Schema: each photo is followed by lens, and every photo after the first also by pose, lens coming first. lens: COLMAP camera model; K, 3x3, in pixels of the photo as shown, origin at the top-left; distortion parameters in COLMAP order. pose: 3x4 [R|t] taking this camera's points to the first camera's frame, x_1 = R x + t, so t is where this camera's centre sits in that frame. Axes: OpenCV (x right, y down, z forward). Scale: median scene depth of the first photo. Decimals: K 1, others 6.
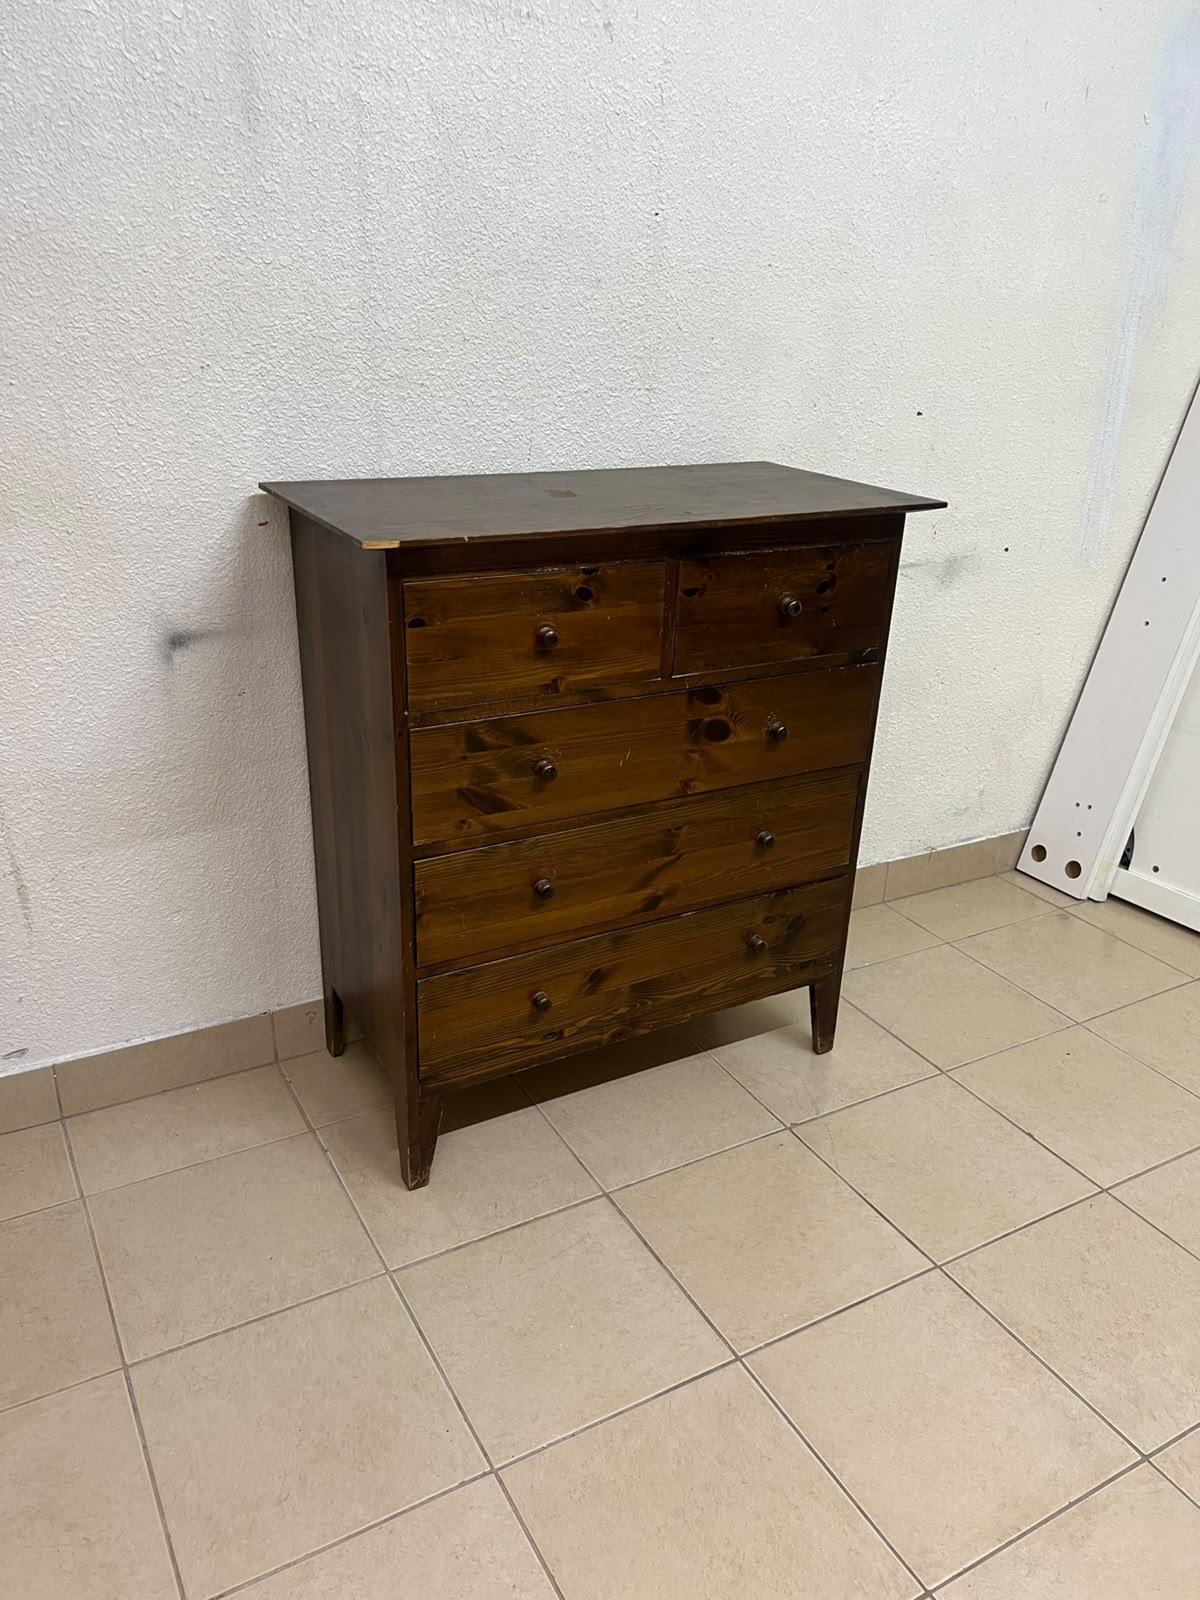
lens RADIAL K [[1208.2, 0, 597.5], [0, 1208.2, 808.0], [0, 0, 1]] dist [0.041120, -0.047237]
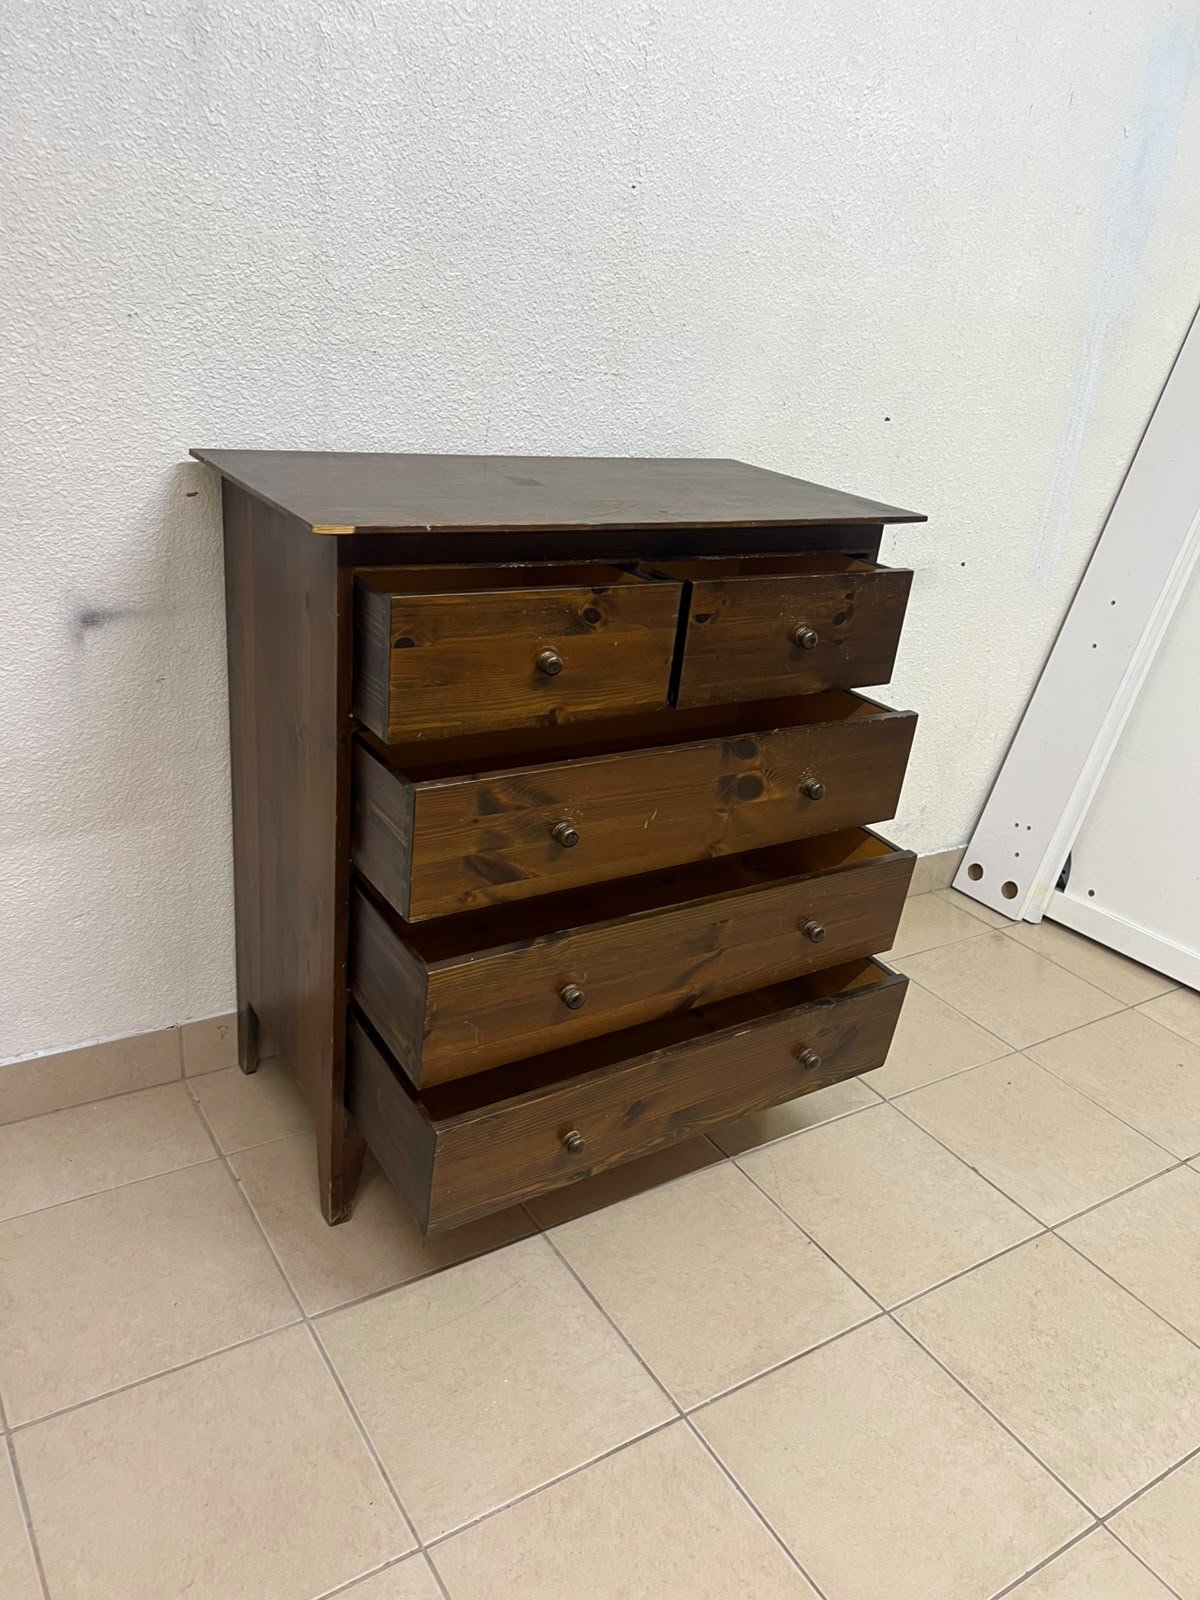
lens RADIAL K [[1208.2, 0, 610.4], [0, 1208.2, 814.5], [0, 0, 1]] dist [0.041120, -0.047237]
pose [[0.995389, 0.037639, 0.088226, -0.035973], [-0.039250, 0.999092, 0.016594, -0.023112], [-0.087522, -0.019980, 0.995962, 0.065861]]
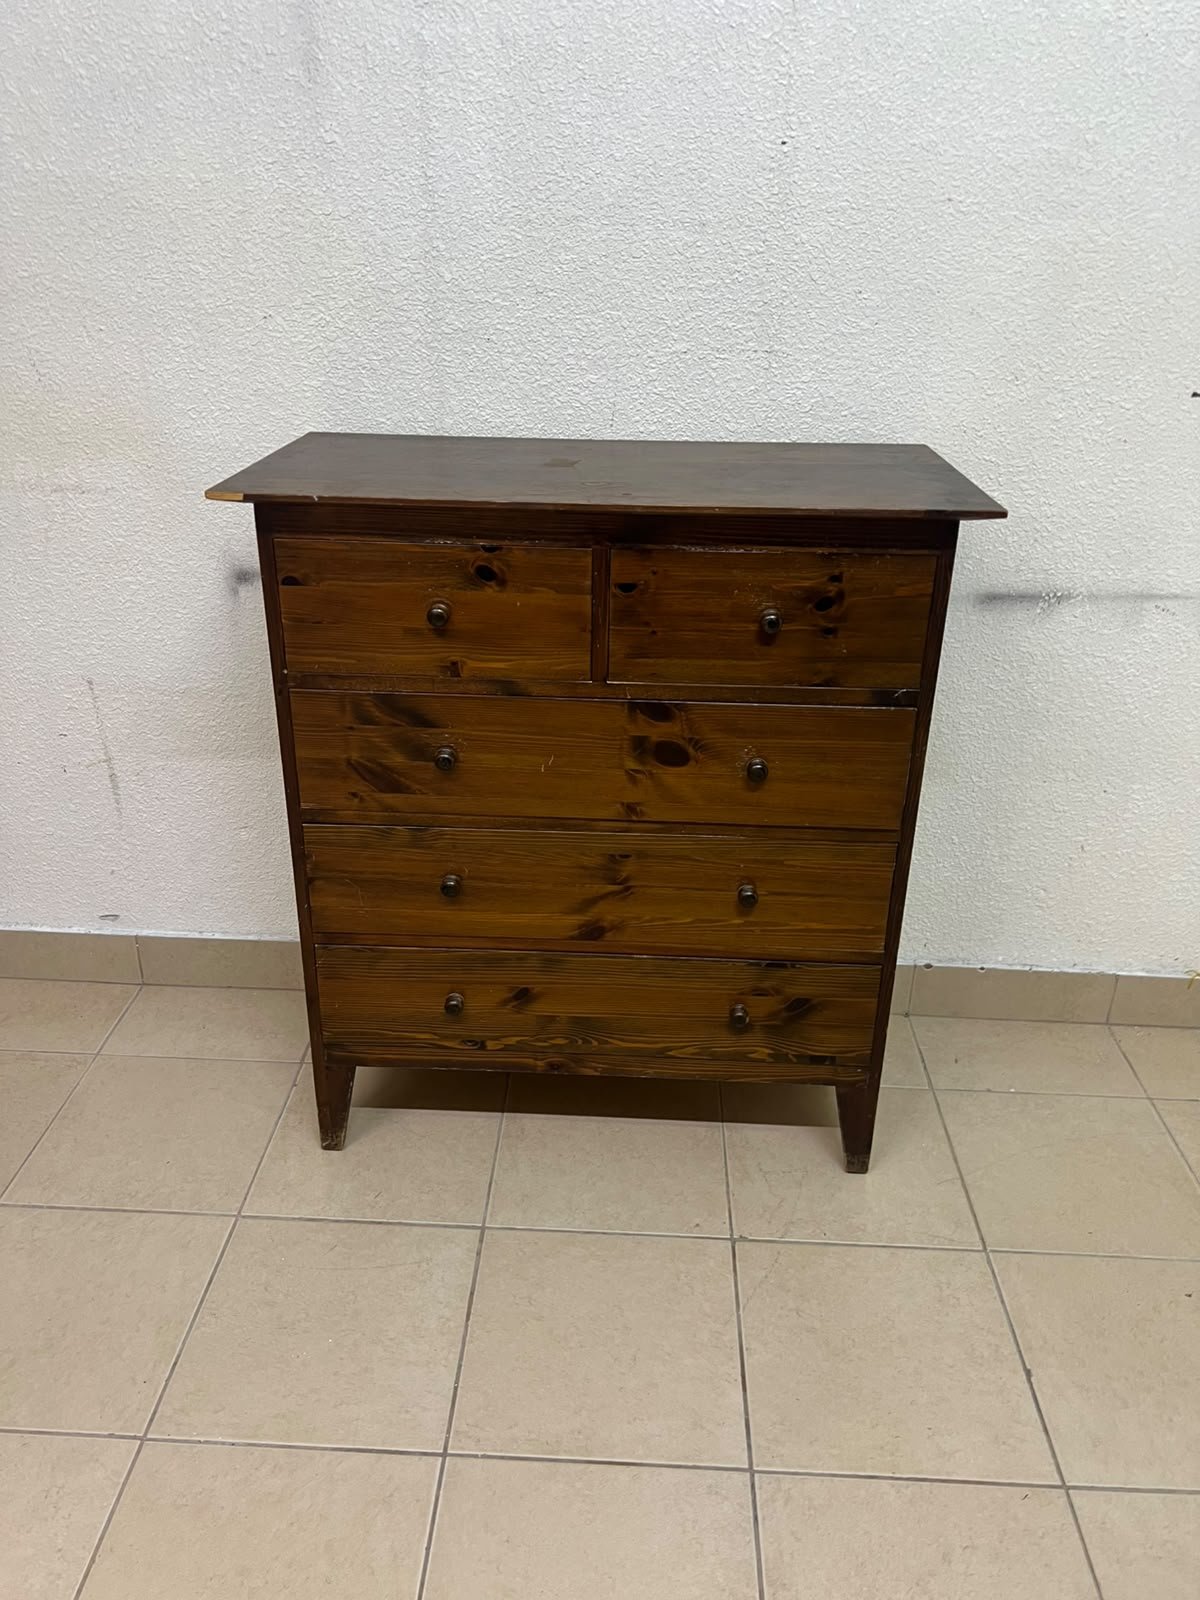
lens RADIAL K [[1208.2, 0, 588.4], [0, 1208.2, 792.3], [0, 0, 1]] dist [0.041120, -0.047237]
pose [[0.847693, 0.202169, -0.490453, 0.471206], [-0.196024, 0.978474, 0.064529, -0.080890], [0.492941, 0.041440, 0.869076, 0.233715]]
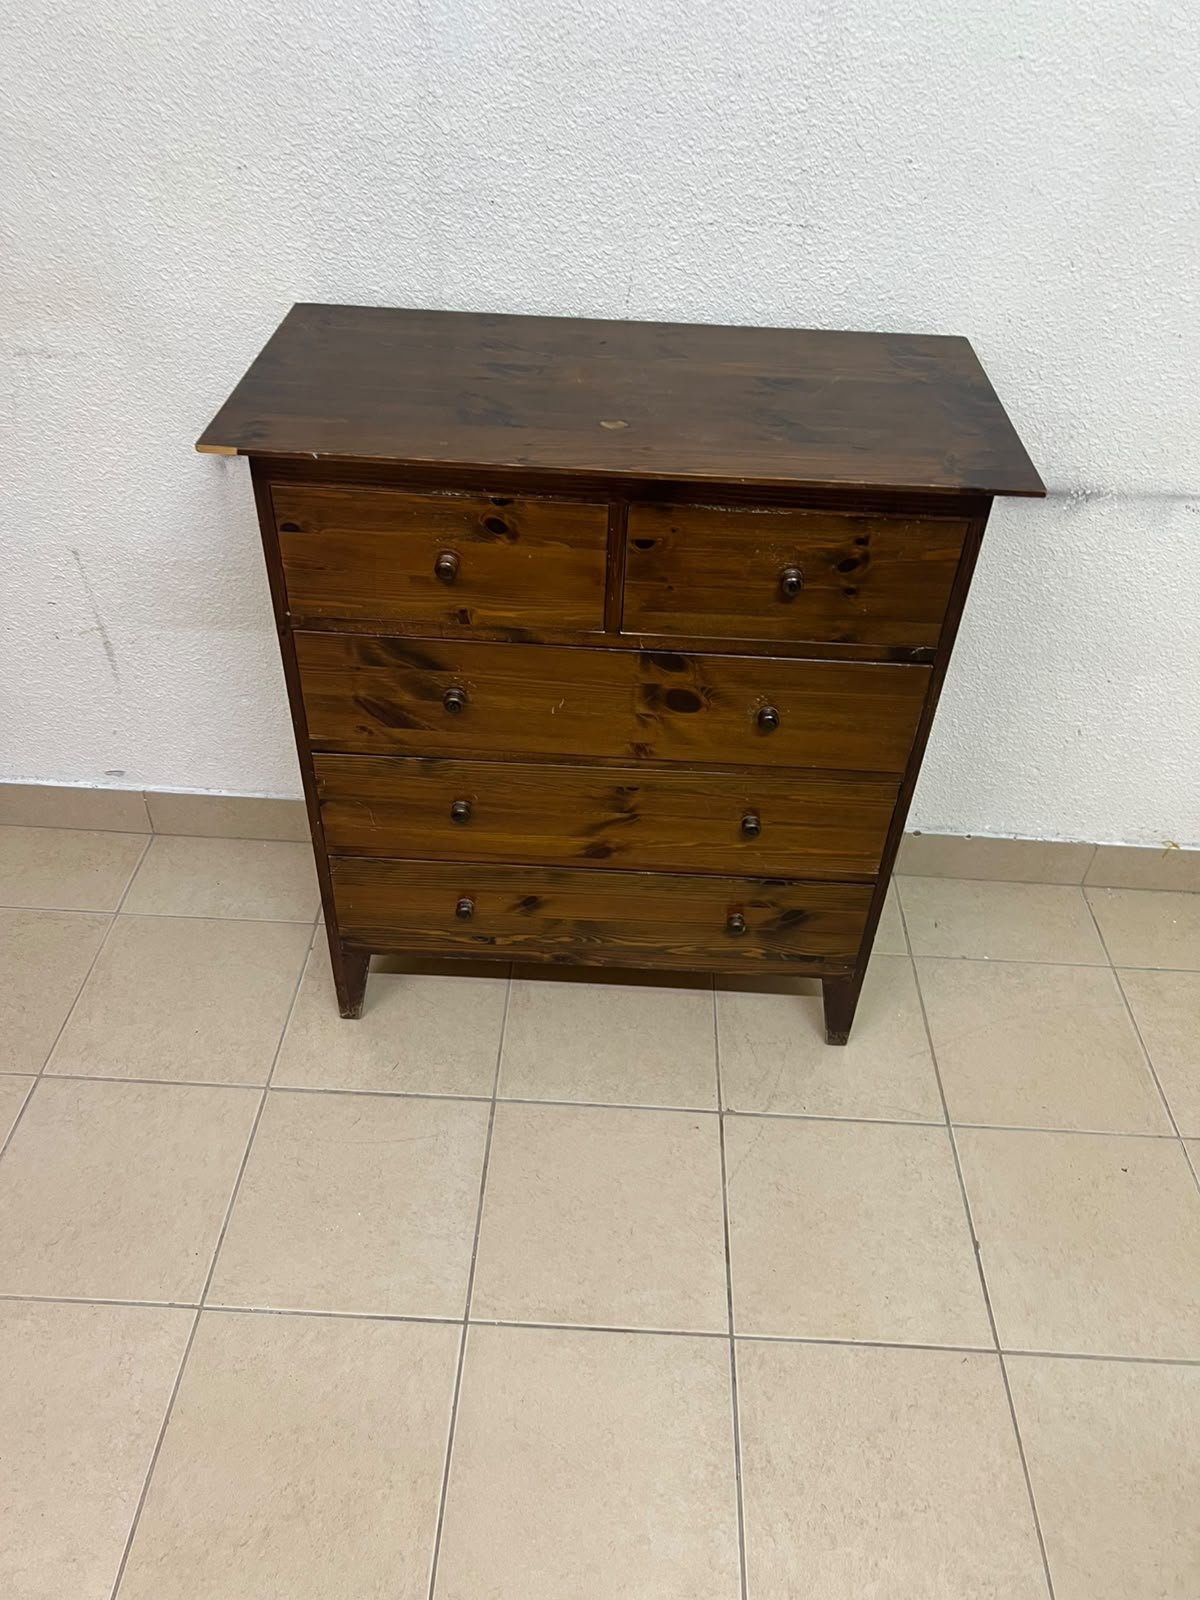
lens RADIAL K [[1208.2, 0, 599.2], [0, 1208.2, 800.3], [0, 0, 1]] dist [0.041120, -0.047237]
pose [[0.853343, 0.335153, -0.399348, 0.409432], [-0.213943, 0.923636, 0.318000, -0.255241], [0.475431, -0.185925, 0.859882, 0.232539]]
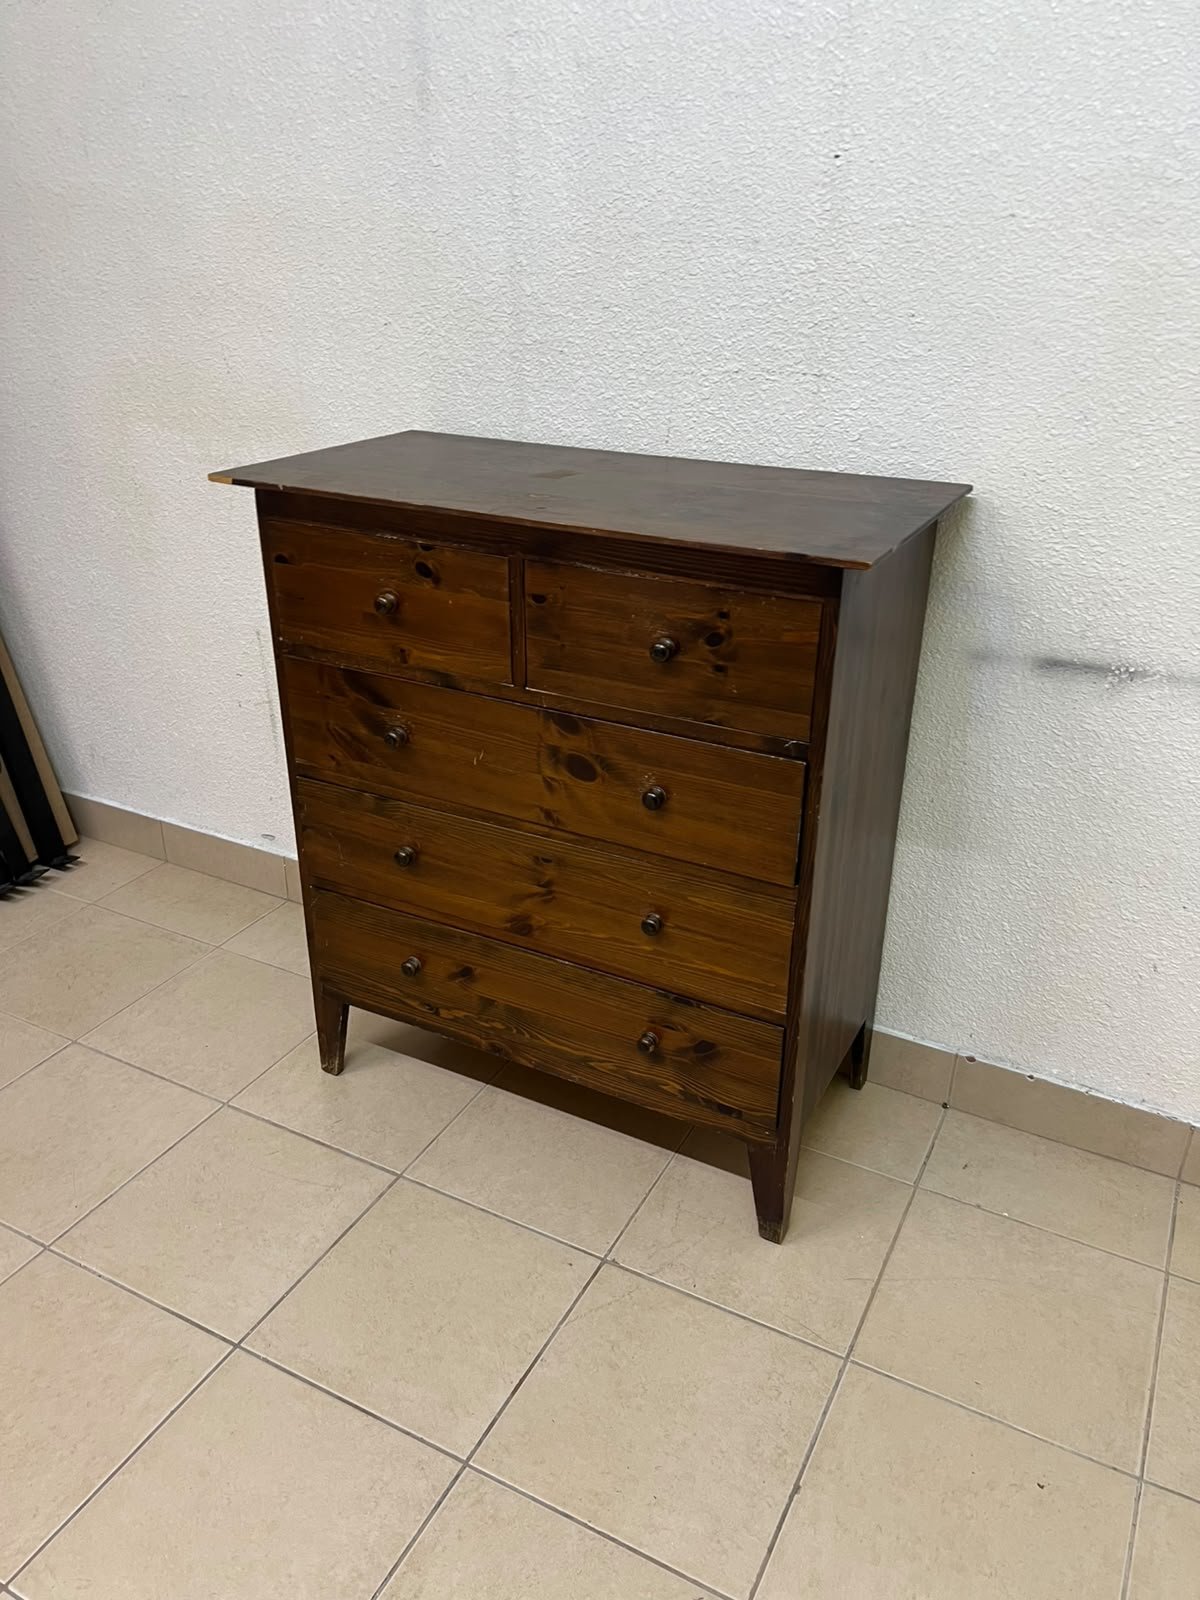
lens RADIAL K [[1208.2, 0, 604.1], [0, 1208.2, 803.3], [0, 0, 1]] dist [0.041120, -0.047237]
pose [[0.547866, 0.336660, -0.765835, 0.774856], [-0.324714, 0.929254, 0.176203, -0.197433], [0.770976, 0.152142, 0.618425, 0.483737]]
